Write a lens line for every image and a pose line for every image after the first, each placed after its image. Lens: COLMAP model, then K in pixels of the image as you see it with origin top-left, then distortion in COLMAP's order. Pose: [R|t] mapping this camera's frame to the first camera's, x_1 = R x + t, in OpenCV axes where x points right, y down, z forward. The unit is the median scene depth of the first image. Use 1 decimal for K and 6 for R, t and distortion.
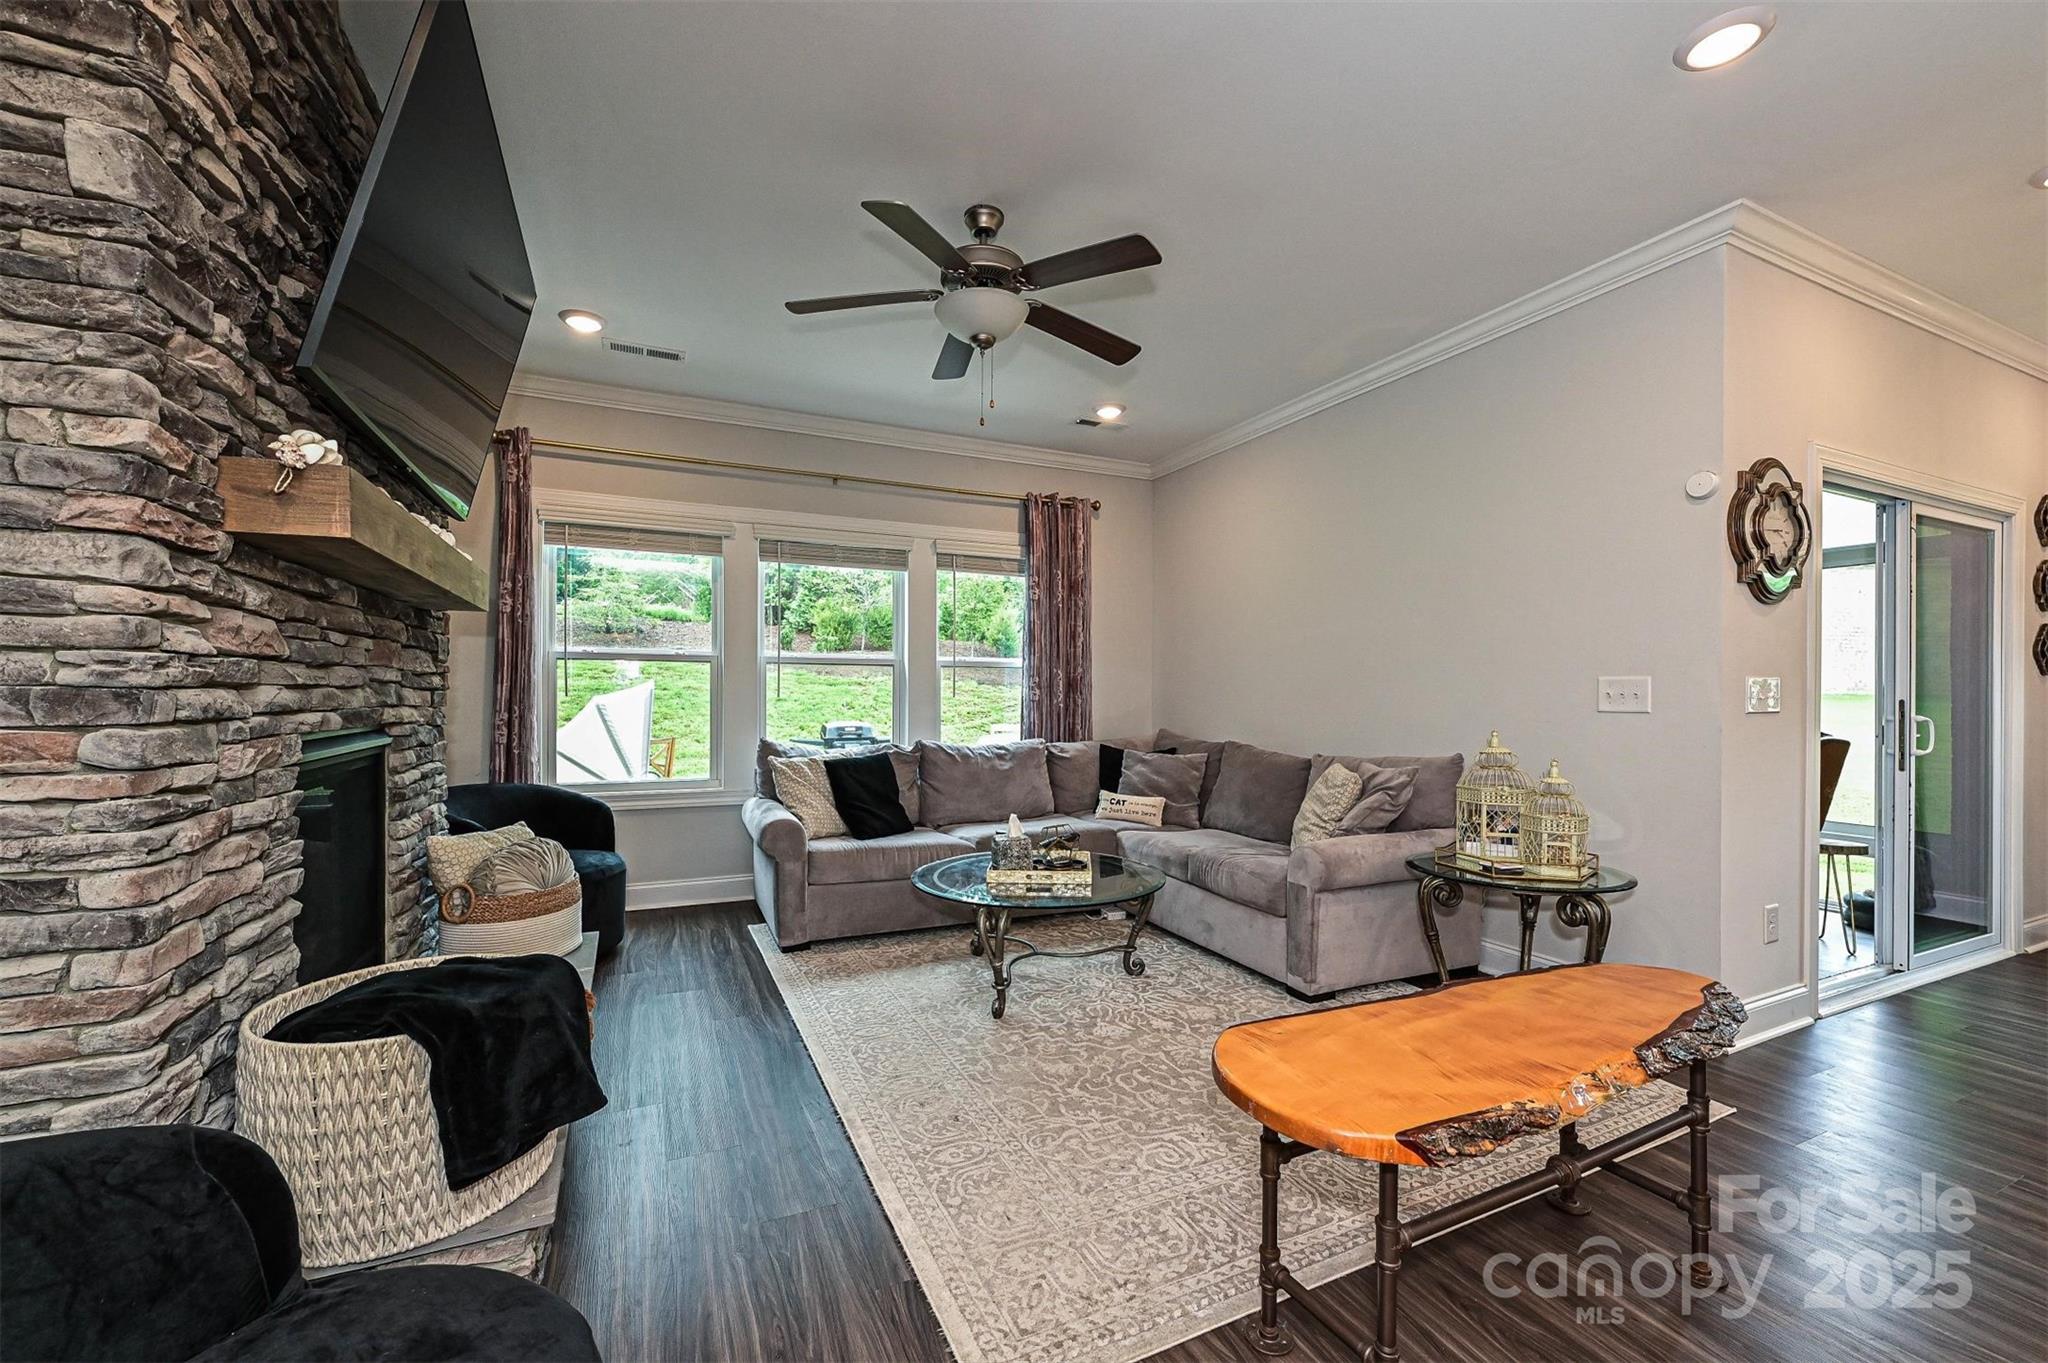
lens RADIAL K [[827.3, 0, 1026.8], [0, 827.3, 690.2], [0, 0, 1]] dist [0.000644, -0.000487]
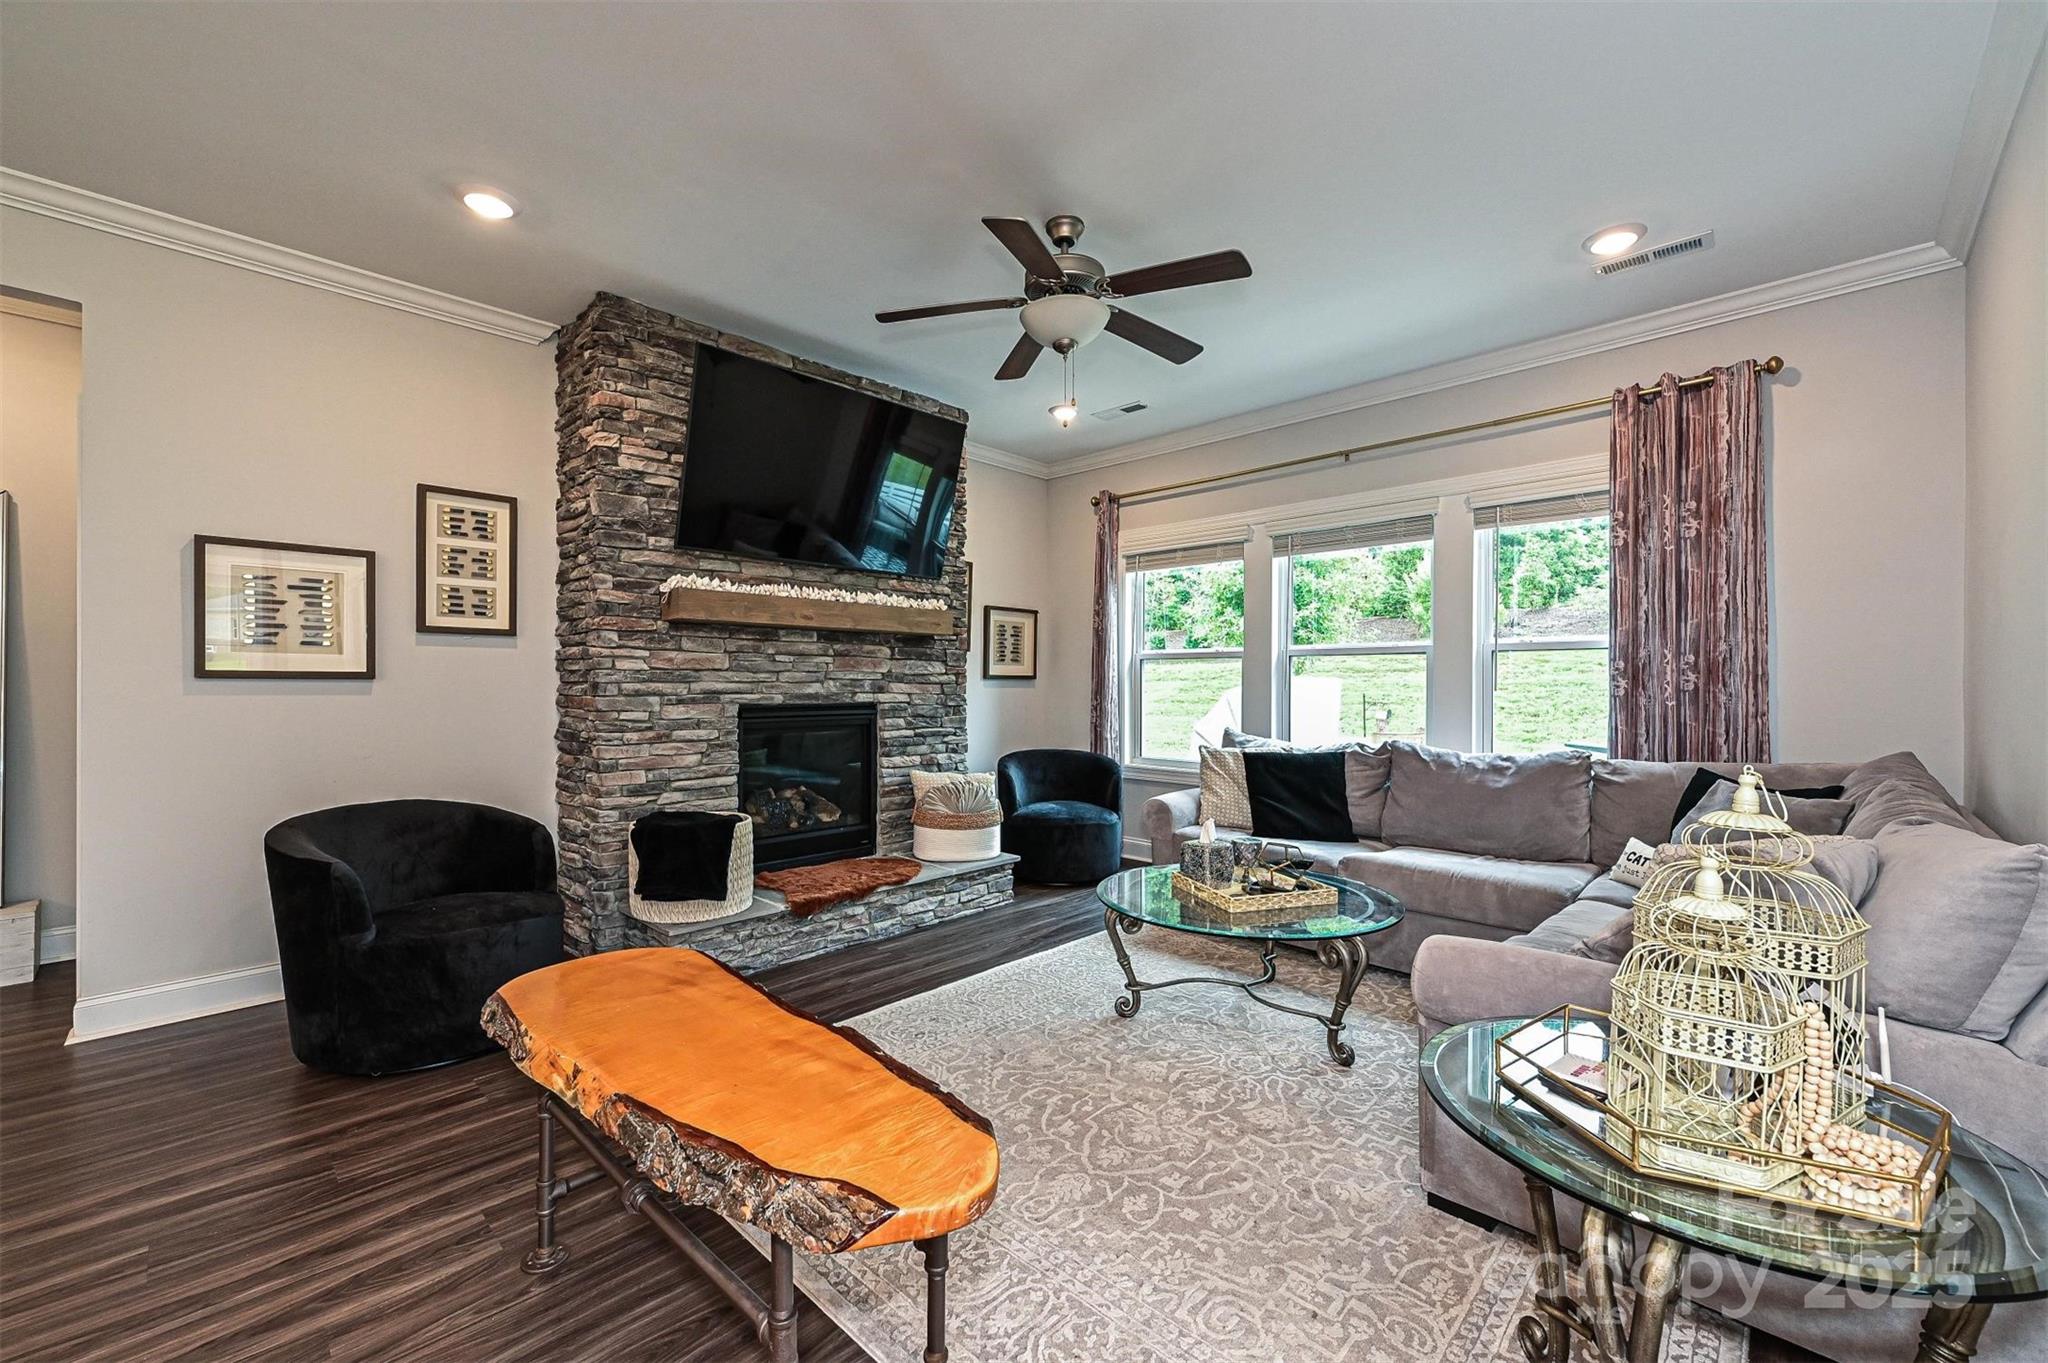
lens RADIAL K [[827.3, 0, 1020.0], [0, 827.3, 689.0], [0, 0, 1]] dist [0.000644, -0.000487]
pose [[0.342614, 0.000149, -0.939476, 0.557947], [0.003879, 0.999991, 0.001574, 0.004938], [0.939468, -0.004184, 0.342610, 0.365065]]
